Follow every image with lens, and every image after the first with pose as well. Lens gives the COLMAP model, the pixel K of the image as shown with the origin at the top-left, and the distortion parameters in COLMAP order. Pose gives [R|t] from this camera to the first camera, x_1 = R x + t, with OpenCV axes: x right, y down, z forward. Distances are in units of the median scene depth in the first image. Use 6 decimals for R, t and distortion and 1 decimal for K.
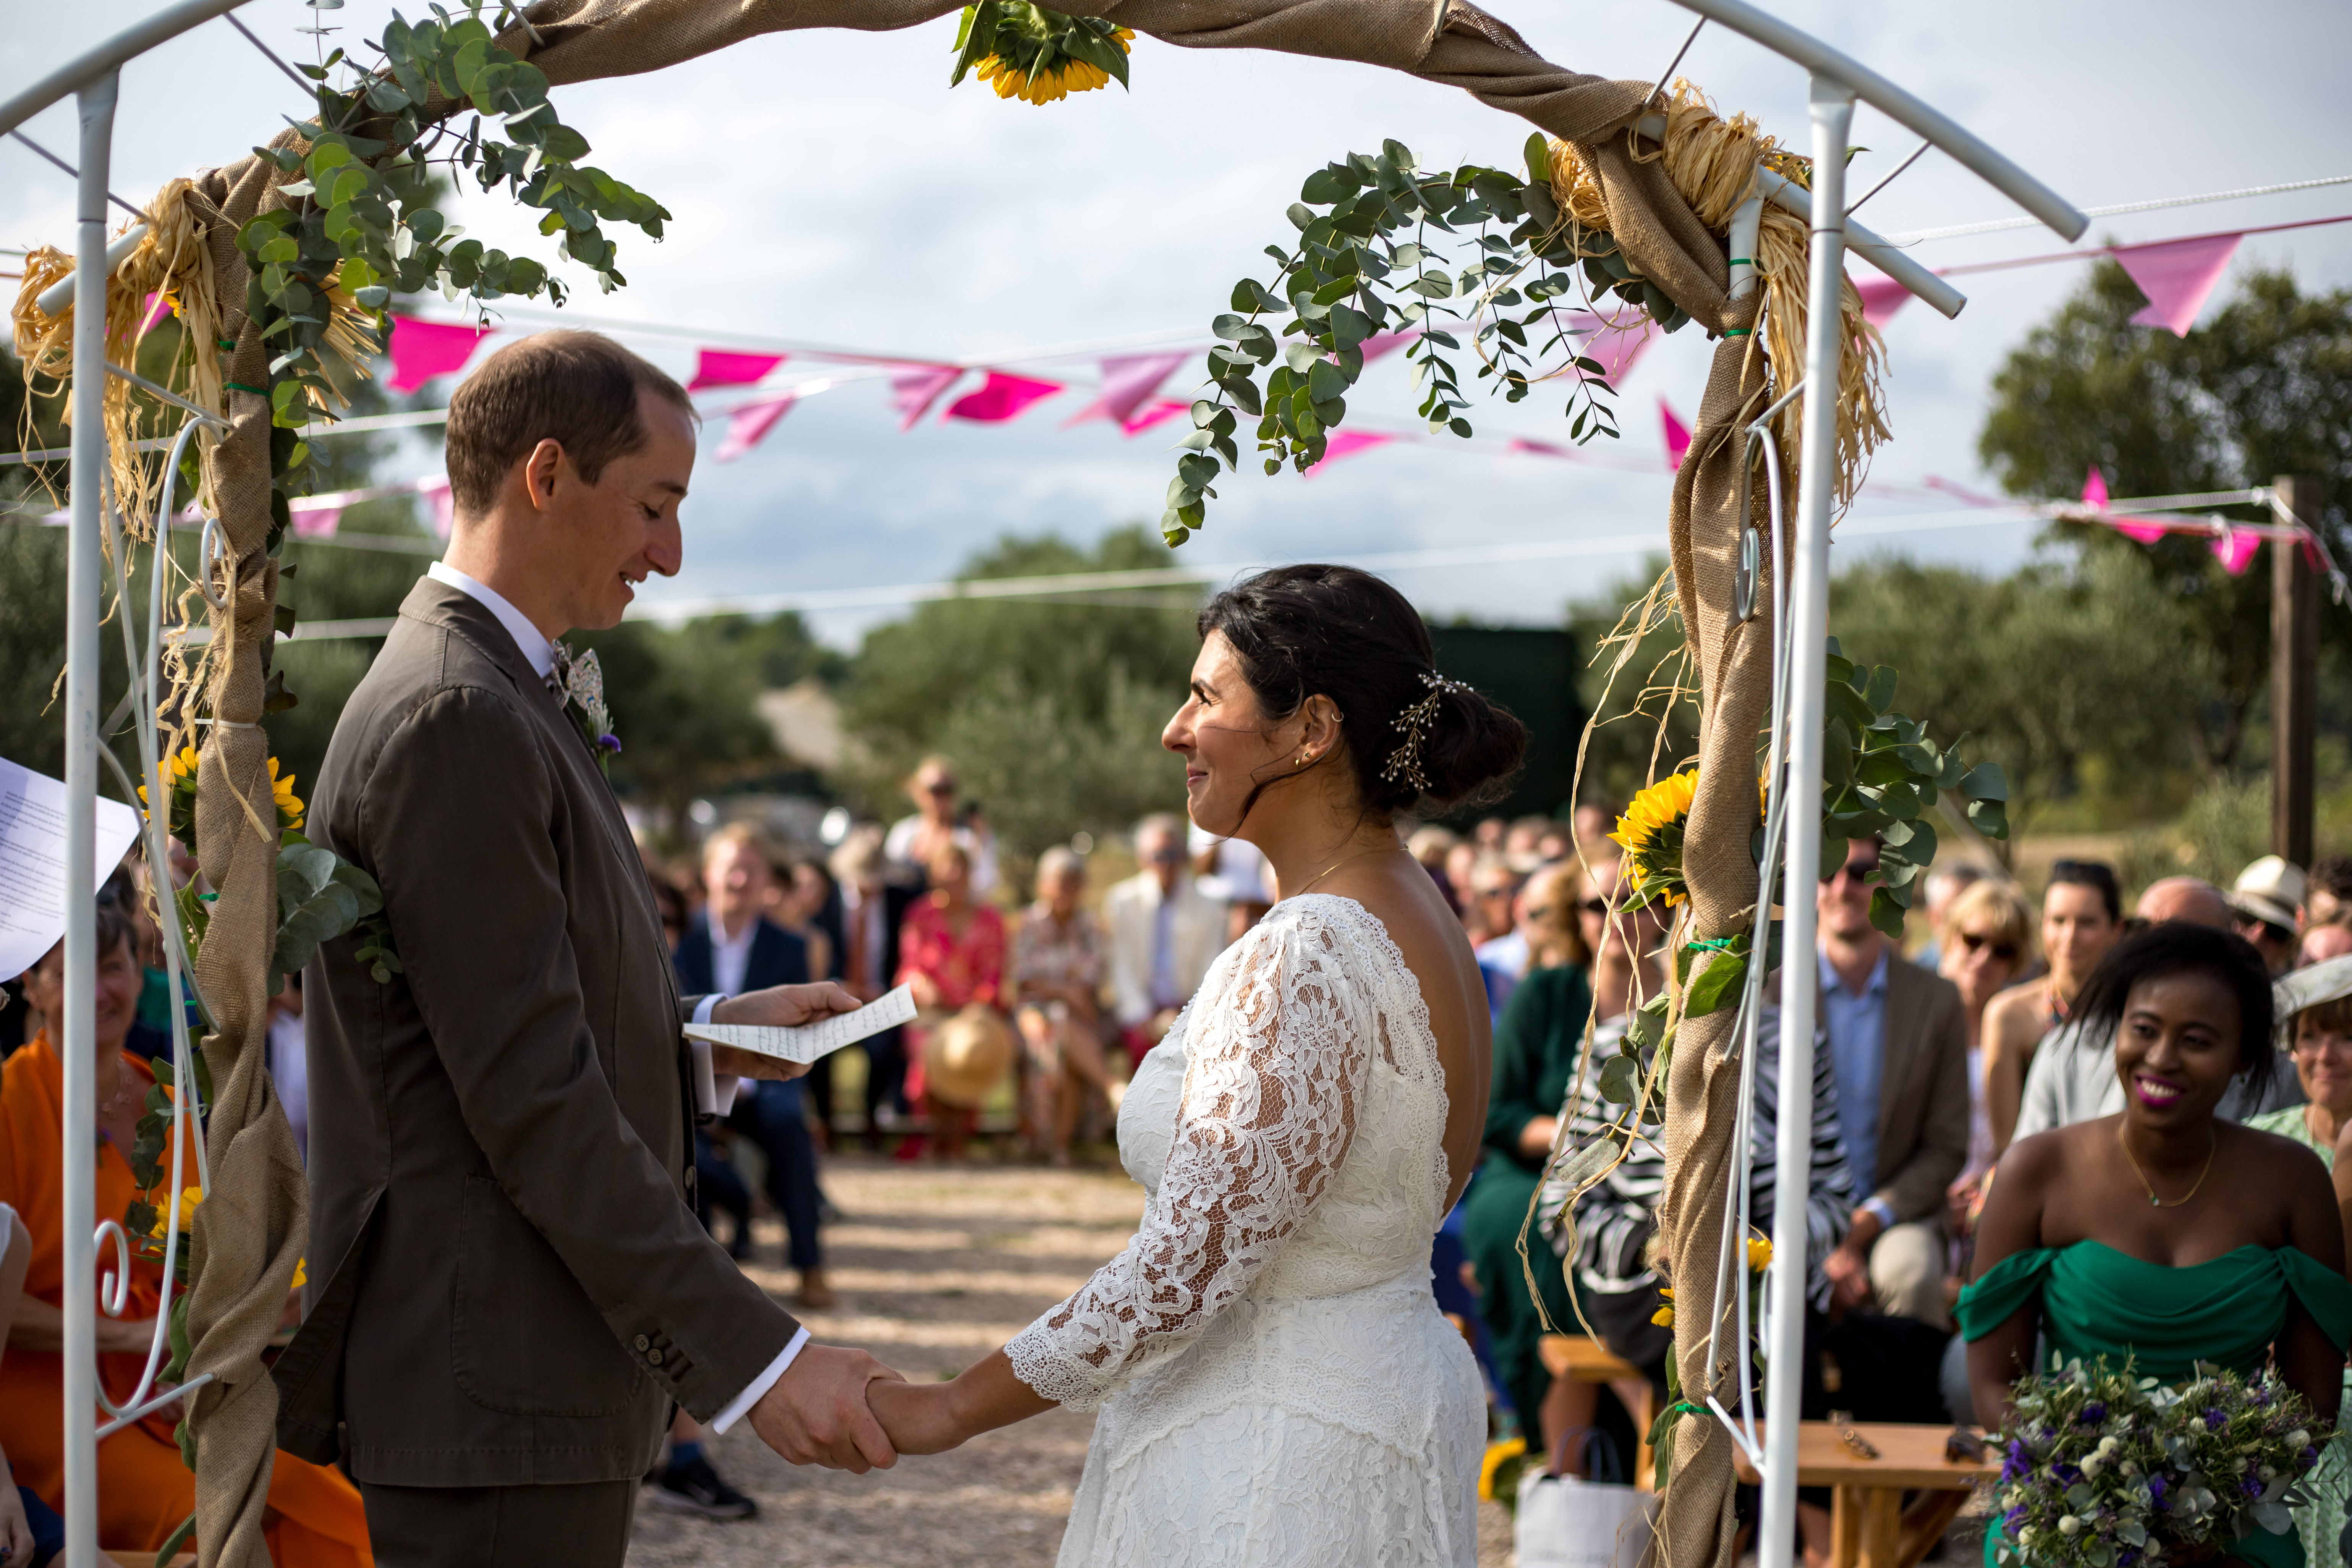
lens RADIAL K [[3316.7, 0, 1176.0], [0, 3316.7, 784.0], [0, 0, 1]] dist [-0.126253, -0.029753]
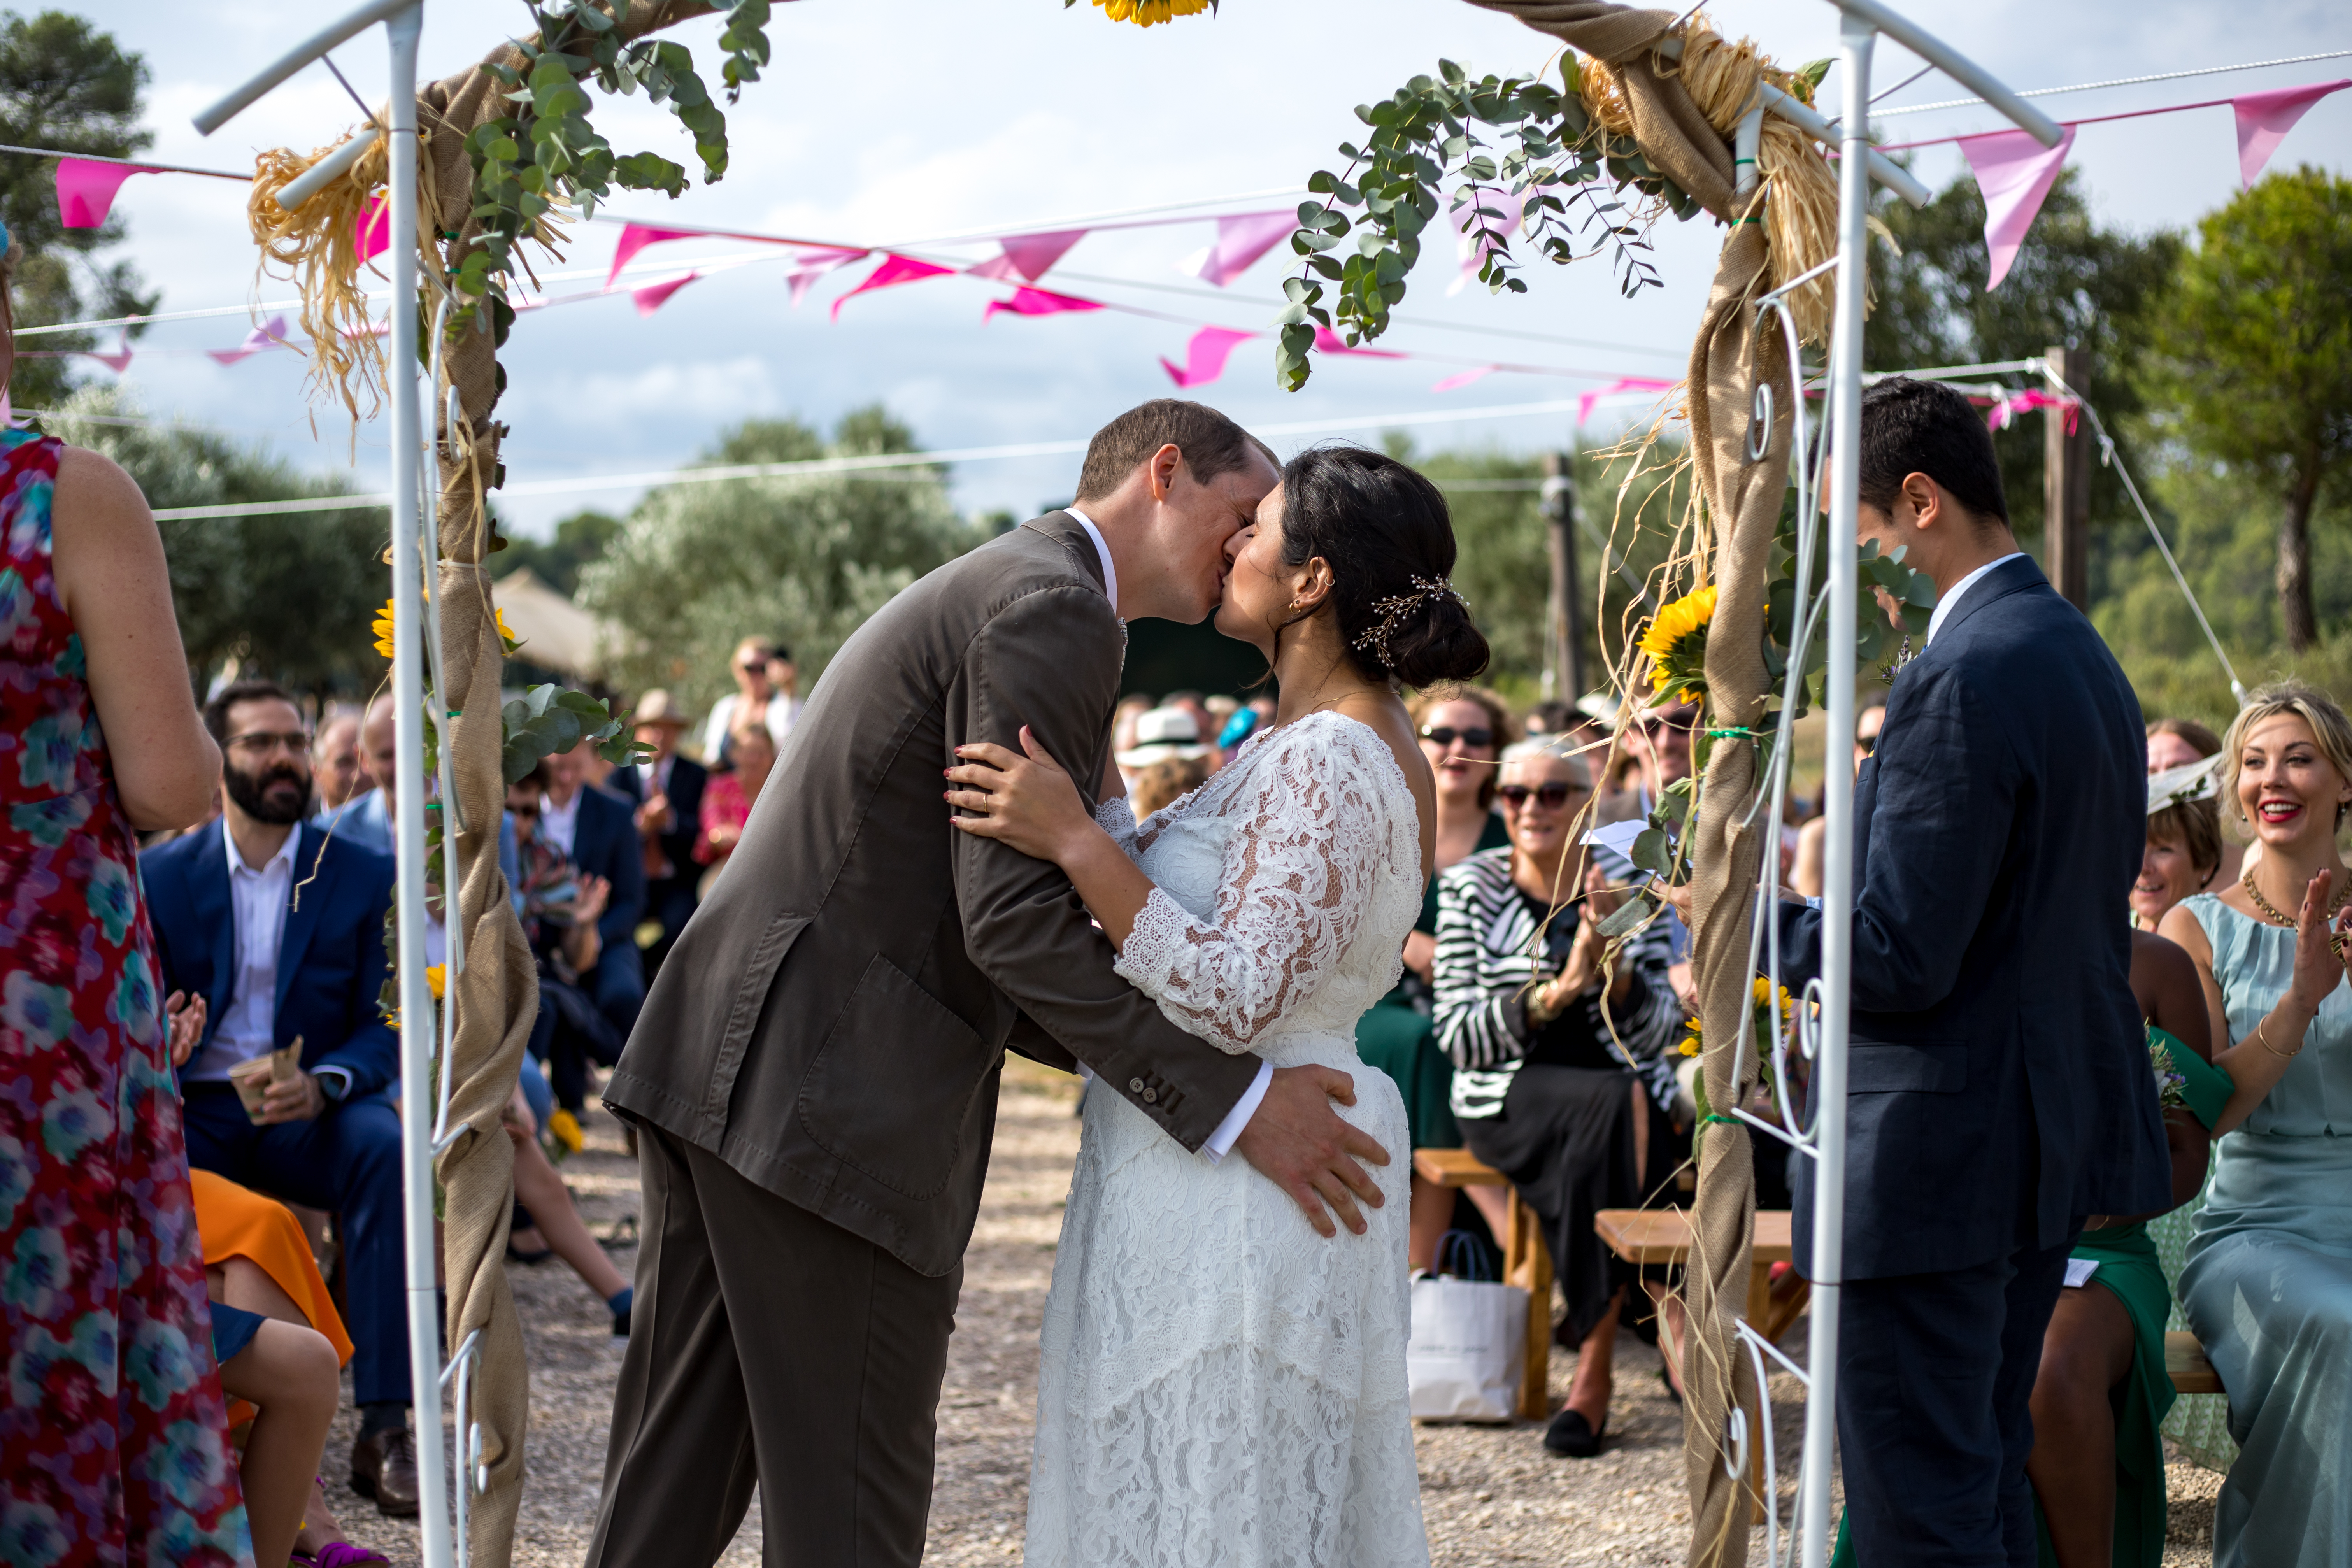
lens RADIAL K [[3316.8, 0, 1176.0], [0, 3316.8, 784.0], [0, 0, 1]] dist [-0.126253, -0.029753]
pose [[0.996618, -0.017514, 0.080285, -0.133548], [0.014654, 0.999242, 0.036065, 0.020856], [-0.080855, -0.034767, 0.996119, -0.178579]]
